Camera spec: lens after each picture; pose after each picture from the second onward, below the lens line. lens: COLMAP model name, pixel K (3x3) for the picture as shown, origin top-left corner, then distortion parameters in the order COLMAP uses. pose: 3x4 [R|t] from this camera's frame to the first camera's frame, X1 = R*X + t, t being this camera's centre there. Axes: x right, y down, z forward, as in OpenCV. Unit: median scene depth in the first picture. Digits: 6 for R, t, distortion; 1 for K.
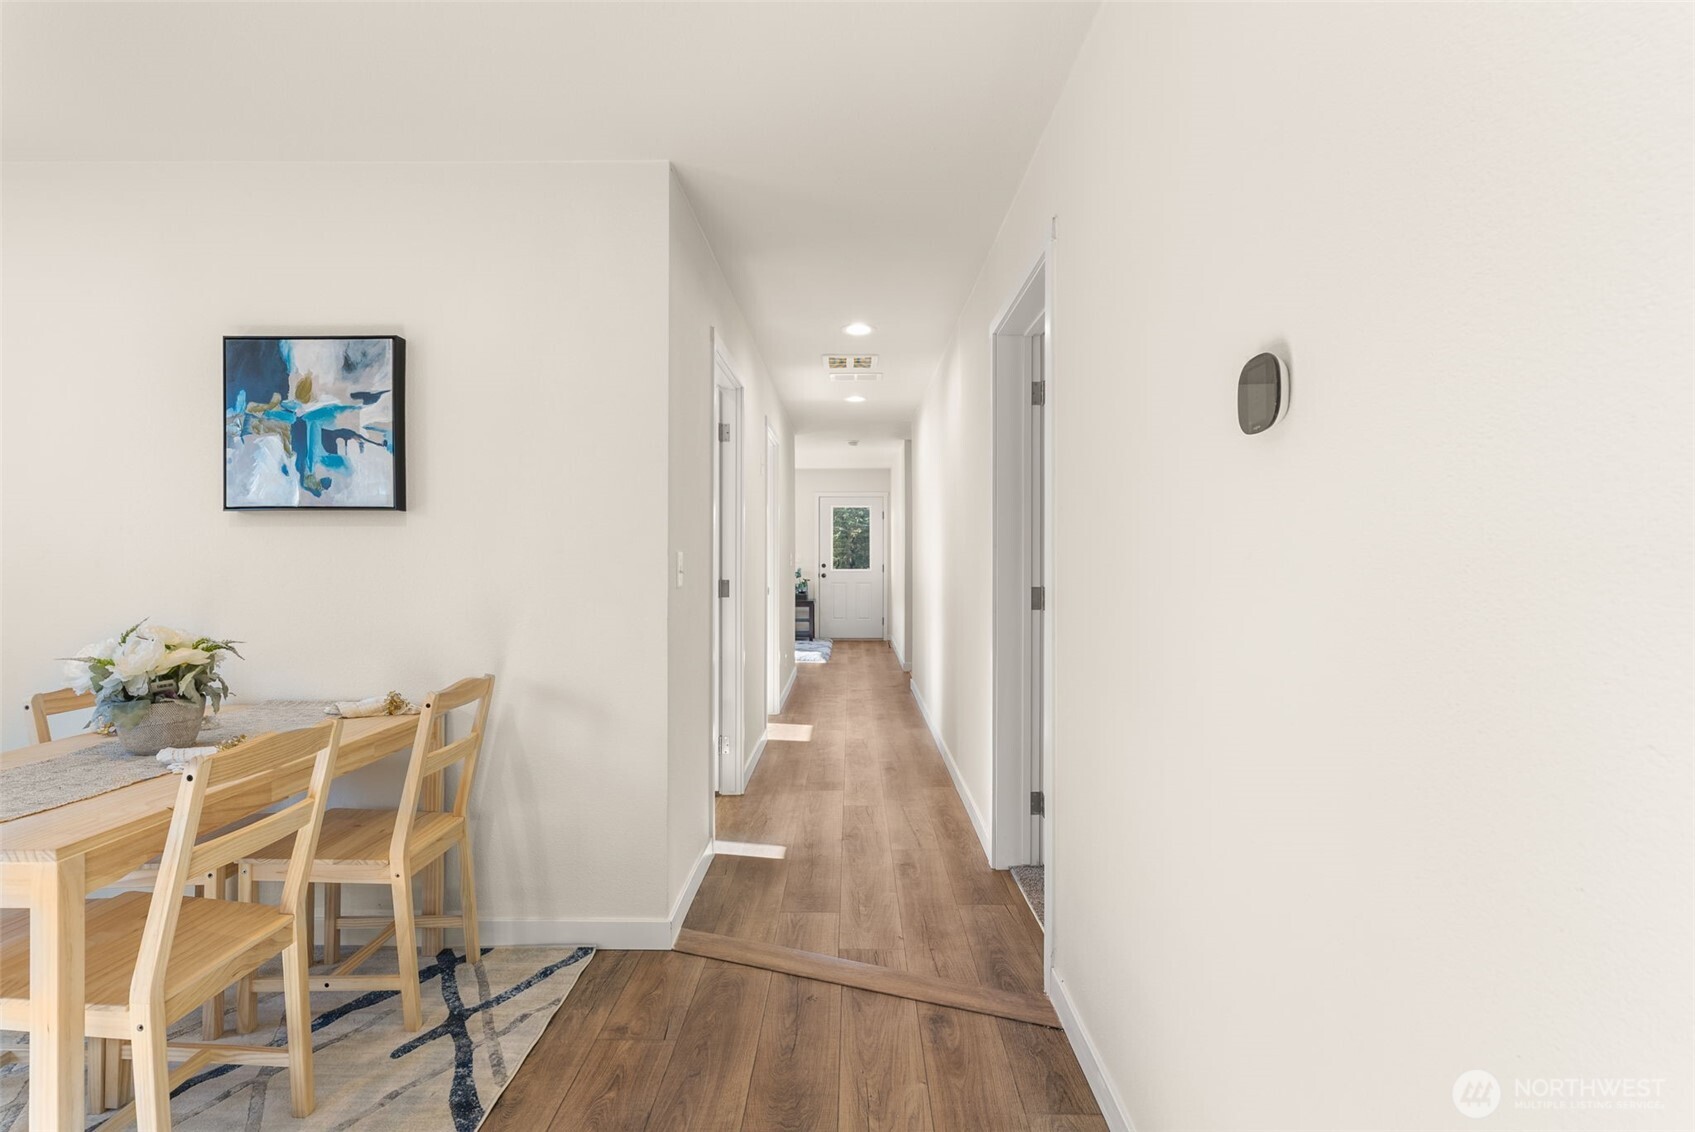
lens RADIAL K [[774.9, 0, 848.4], [0, 774.9, 562.2], [0, 0, 1]] dist [0.011491, -0.000471]
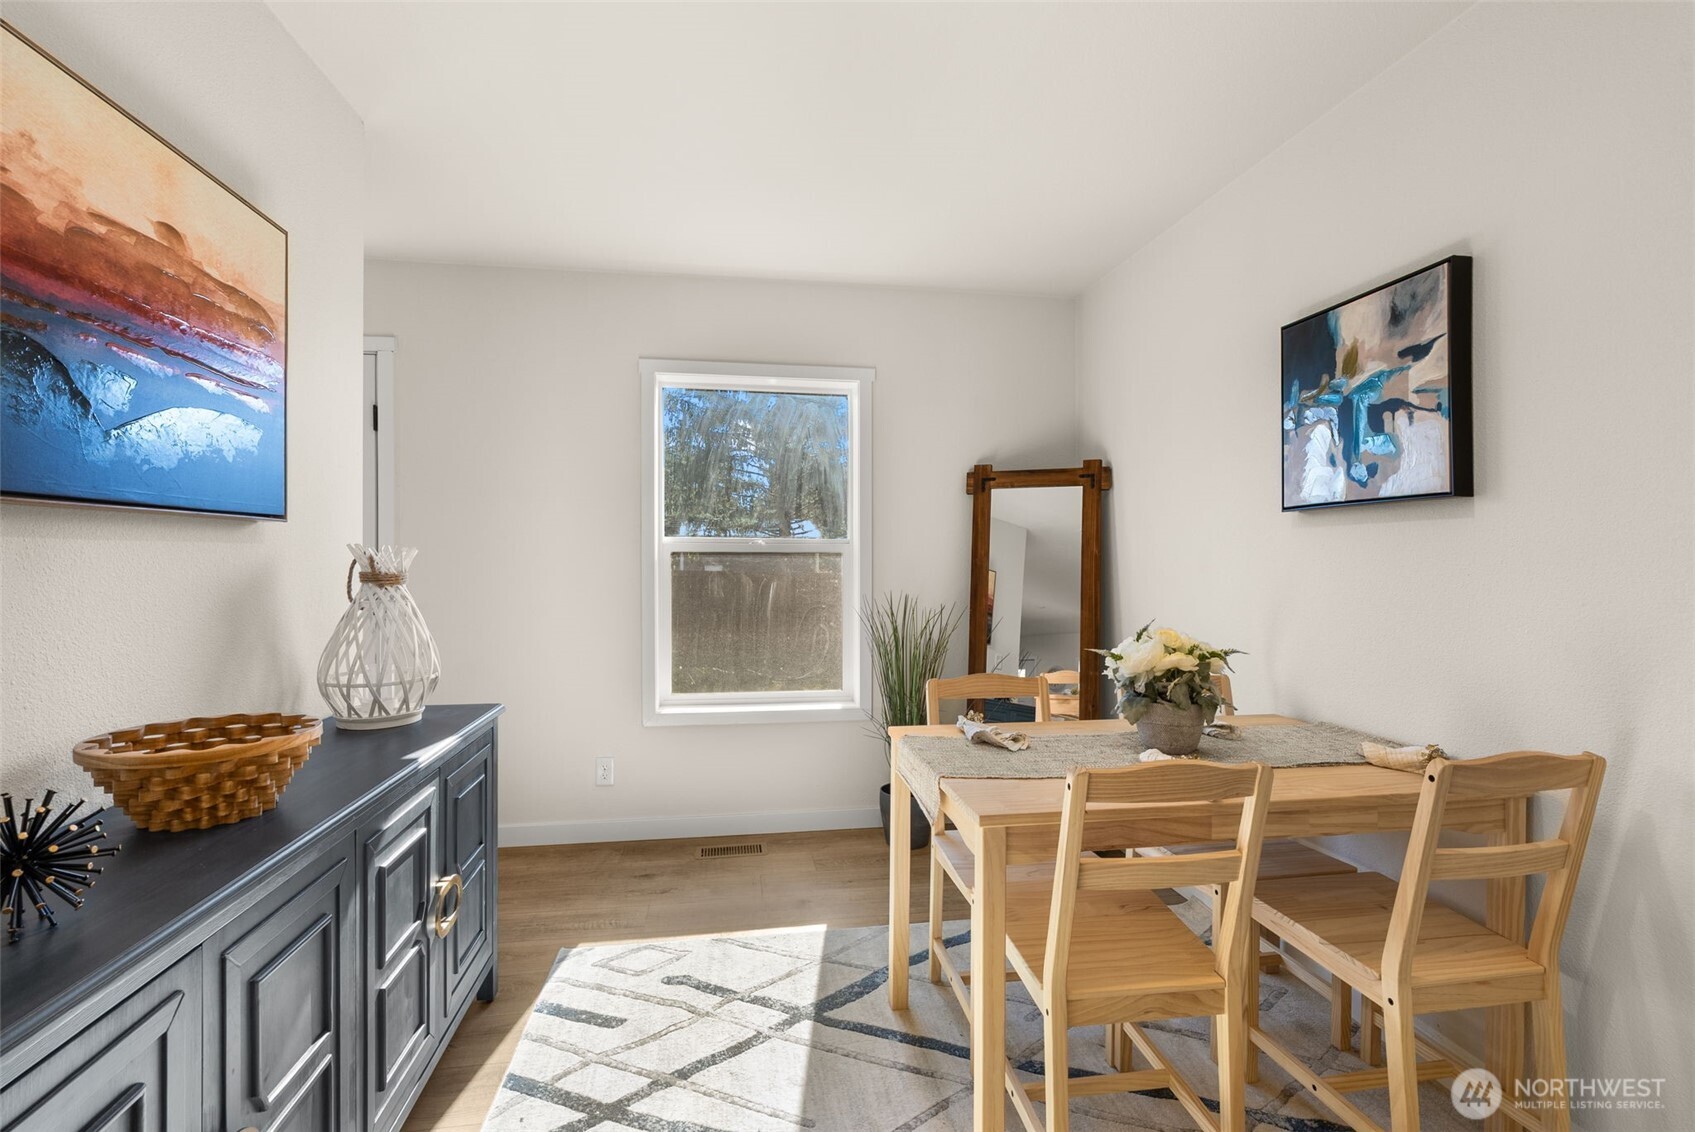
lens RADIAL K [[774.9, 0, 847.1], [0, 774.9, 561.1], [0, 0, 1]] dist [0.011491, -0.000471]
pose [[0.173529, 0.002662, -0.984825, 0.039702], [-0.004622, 0.999988, 0.001888, -0.004740], [0.984818, 0.004224, 0.173539, 0.317099]]
